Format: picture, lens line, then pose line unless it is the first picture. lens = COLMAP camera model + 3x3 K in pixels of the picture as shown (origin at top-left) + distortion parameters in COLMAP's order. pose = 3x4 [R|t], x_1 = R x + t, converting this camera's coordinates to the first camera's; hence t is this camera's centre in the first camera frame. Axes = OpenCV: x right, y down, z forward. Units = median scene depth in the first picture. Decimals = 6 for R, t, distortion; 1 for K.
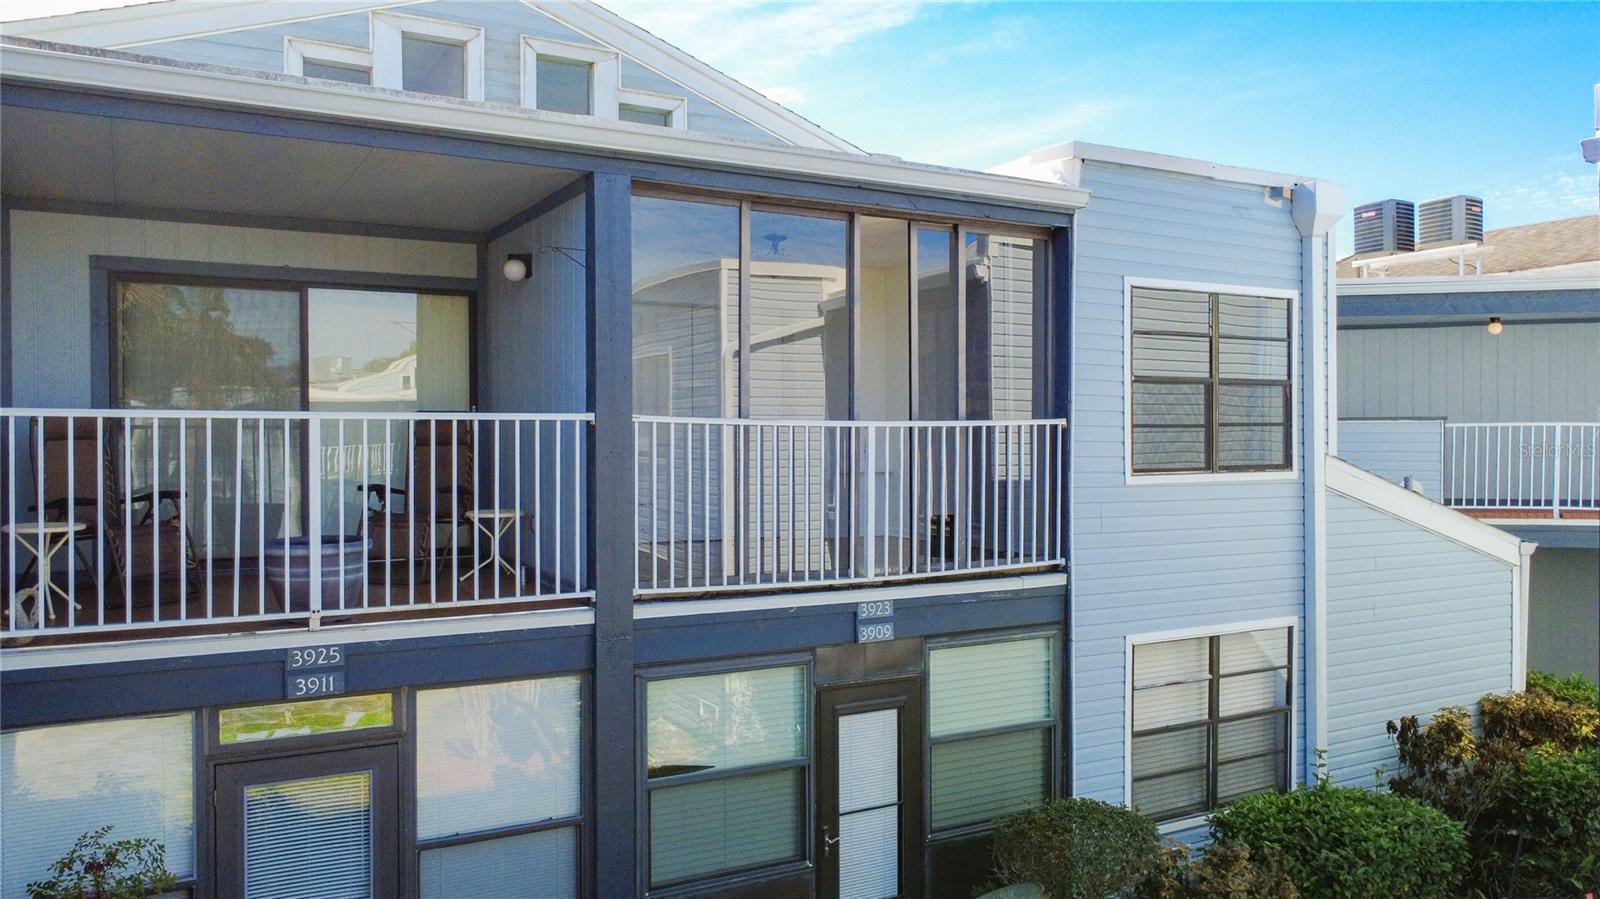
lens RADIAL K [[1144.8, 0, 800.0], [0, 1144.8, 449.5], [0, 0, 1]] dist [-0.002764, -0.002239]
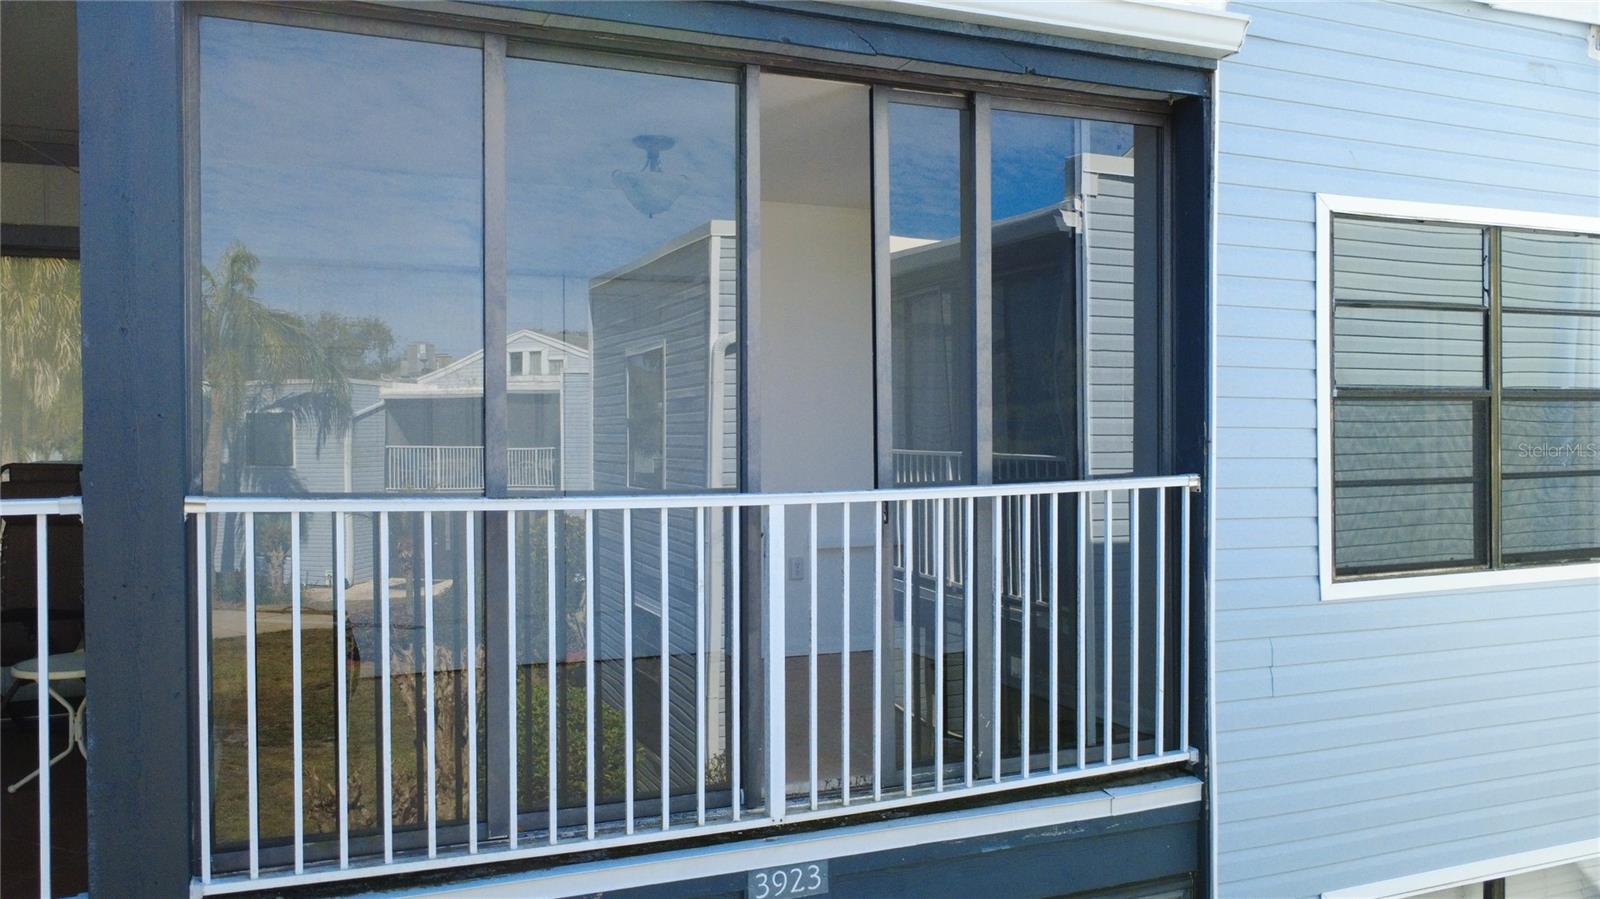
lens RADIAL K [[1195.7, 0, 767.9], [0, 1195.7, 440.0], [0, 0, 1]] dist [0.005367, -0.011355]
pose [[0.991936, -0.001960, -0.126721, 0.109587], [0.001502, 0.999992, -0.003709, -0.040504], [0.126727, 0.003488, 0.991931, 0.448077]]
